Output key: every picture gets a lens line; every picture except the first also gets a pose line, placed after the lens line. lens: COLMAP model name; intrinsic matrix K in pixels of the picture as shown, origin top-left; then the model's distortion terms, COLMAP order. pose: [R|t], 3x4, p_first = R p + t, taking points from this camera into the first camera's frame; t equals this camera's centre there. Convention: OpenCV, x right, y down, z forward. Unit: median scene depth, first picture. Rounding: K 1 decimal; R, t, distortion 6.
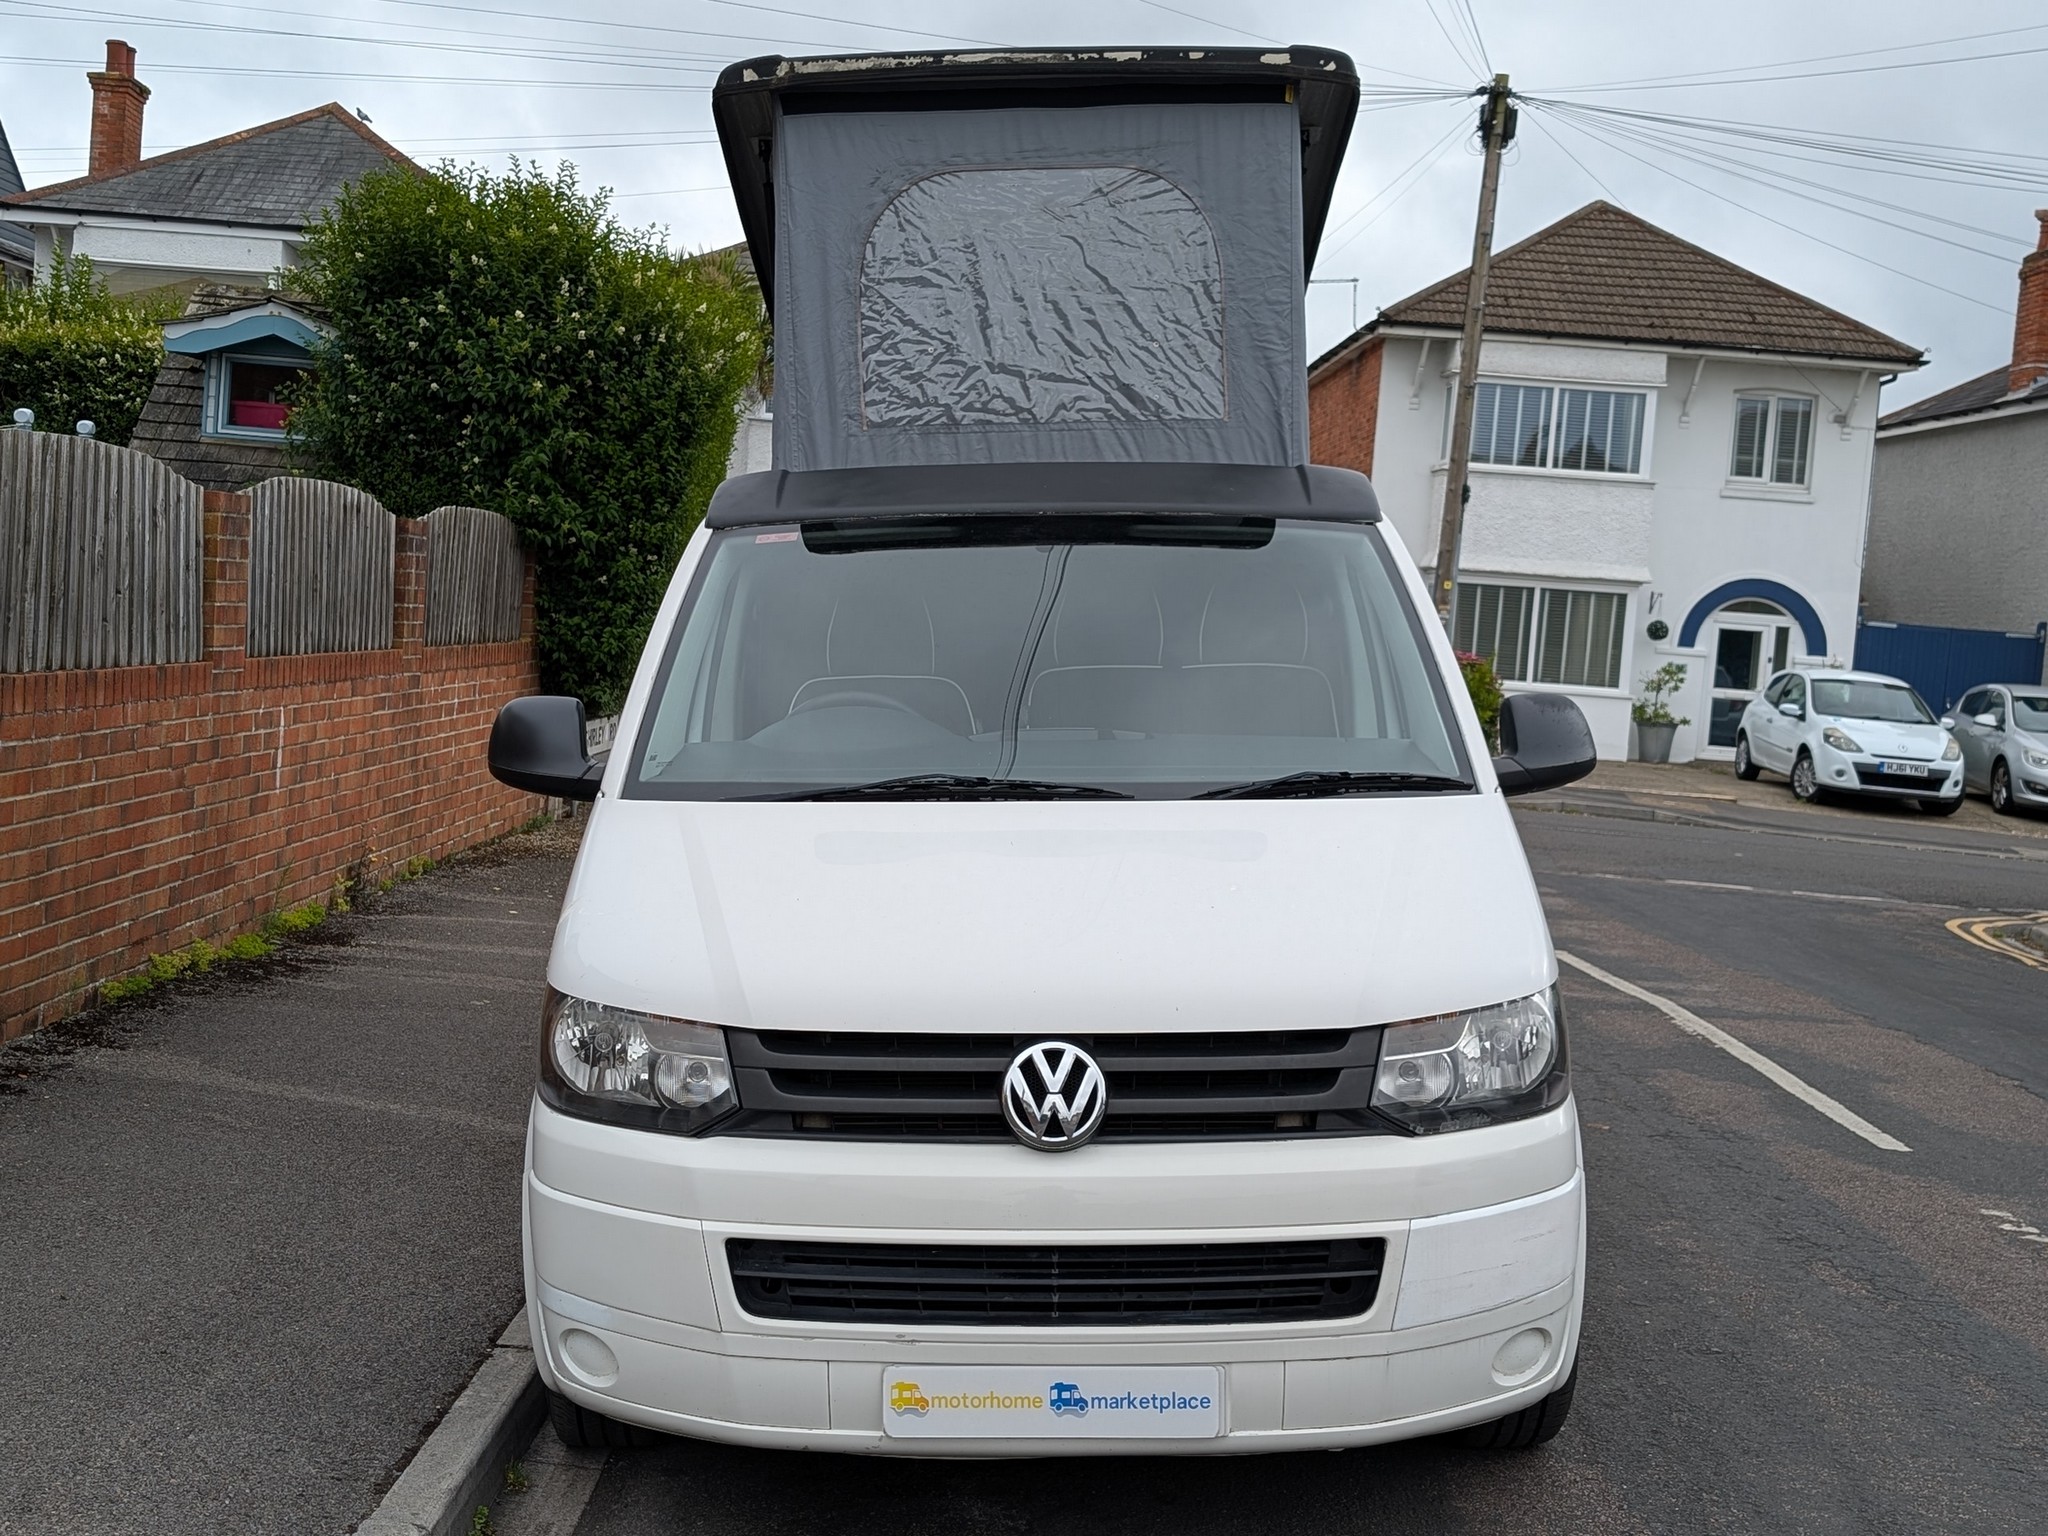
lens RADIAL K [[1425.9, 0, 1024.2], [0, 1425.9, 692.2], [0, 0, 1]] dist [0.008885, 0.000770]
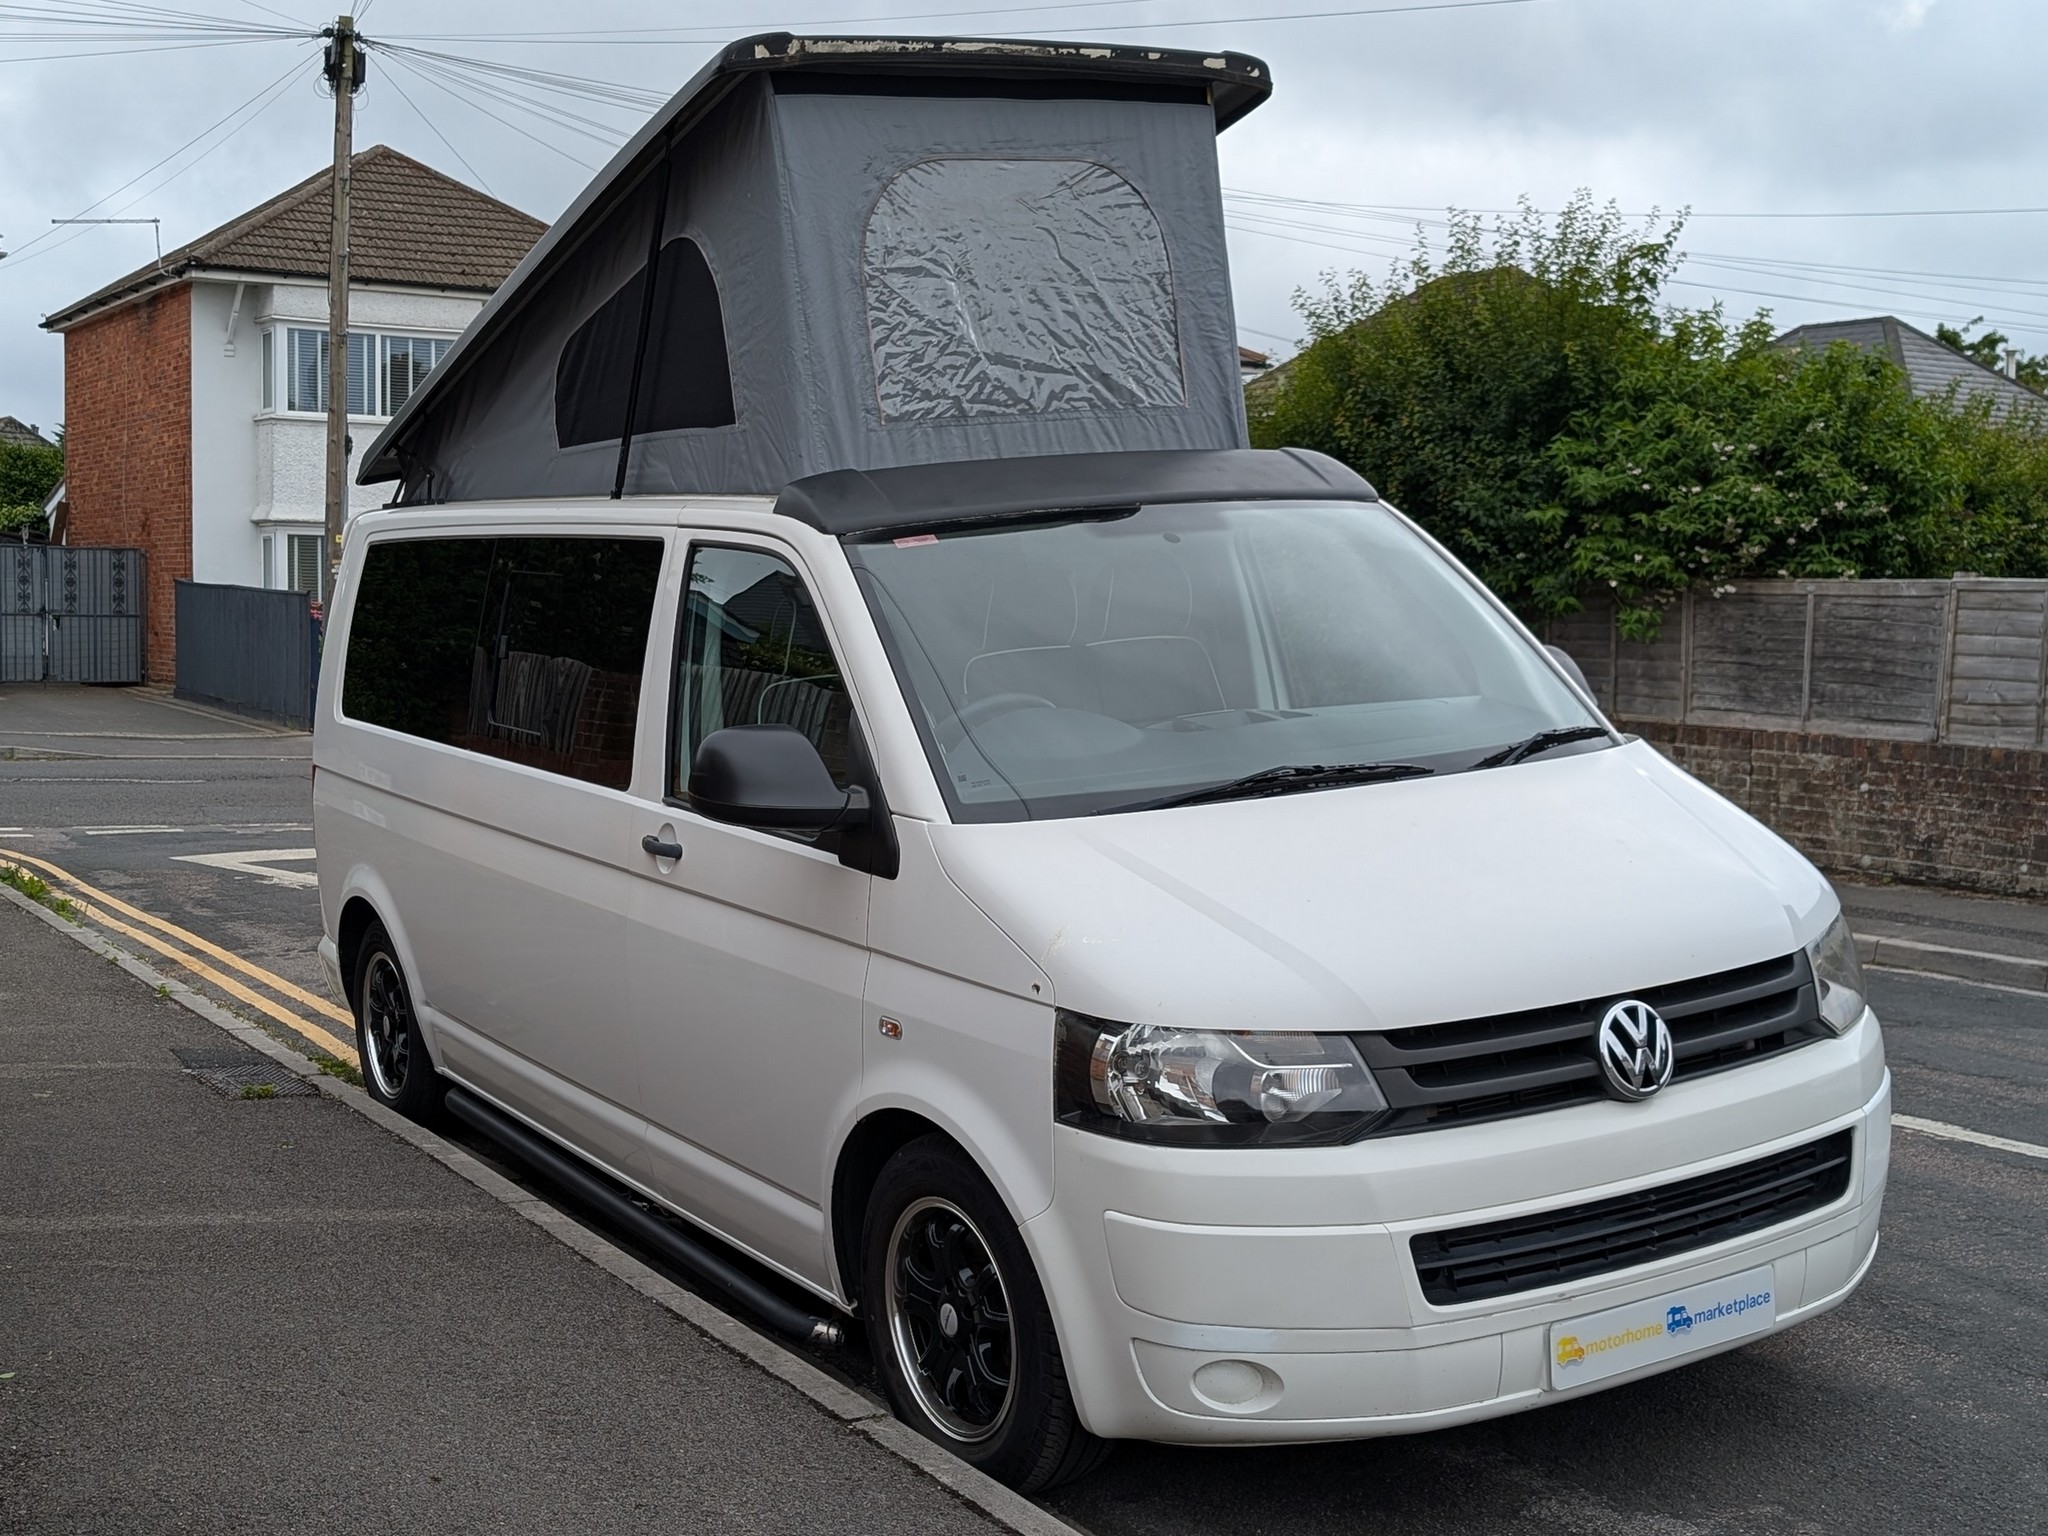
lens RADIAL K [[1409.2, 0, 1027.5], [0, 1409.2, 682.6], [0, 0, 1]] dist [0.002593, -0.002457]
pose [[0.948950, -0.076539, 0.306000, -0.321386], [0.072463, 0.997066, 0.024676, -0.024442], [-0.306991, -0.001243, 0.951712, 0.054289]]
